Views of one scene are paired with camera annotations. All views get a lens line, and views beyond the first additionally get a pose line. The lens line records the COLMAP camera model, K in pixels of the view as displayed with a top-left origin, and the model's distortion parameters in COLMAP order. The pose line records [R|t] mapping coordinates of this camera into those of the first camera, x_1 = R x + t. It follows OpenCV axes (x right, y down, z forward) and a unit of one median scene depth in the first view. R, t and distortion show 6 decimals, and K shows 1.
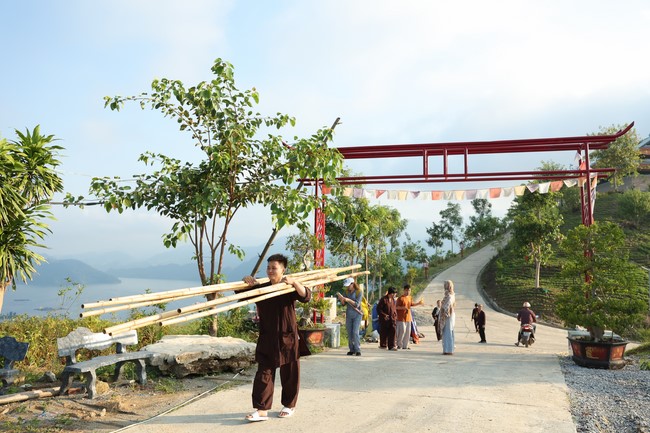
lens RADIAL K [[530.5, 0, 325.0], [0, 530.5, 216.5], [0, 0, 1]] dist [-0.003516, -0.001032]
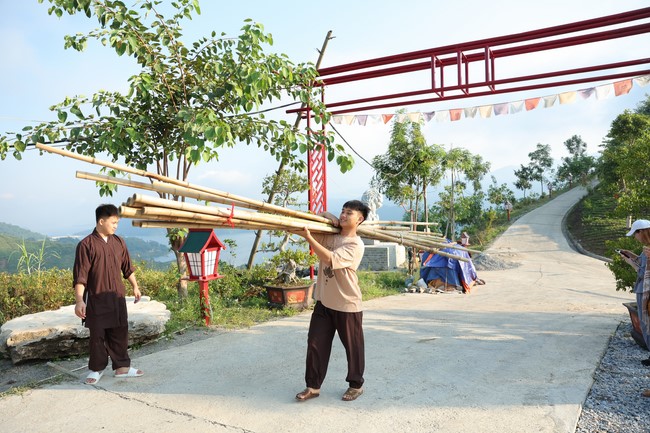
lens RADIAL K [[446.9, 0, 325.0], [0, 446.9, 216.5], [0, 0, 1]] dist [-0.040029, 0.002868]
pose [[0.967332, -0.025556, -0.252220, 0.053911], [0.051090, 0.994145, 0.095215, 0.009855], [0.248310, -0.104991, 0.962974, 0.089741]]
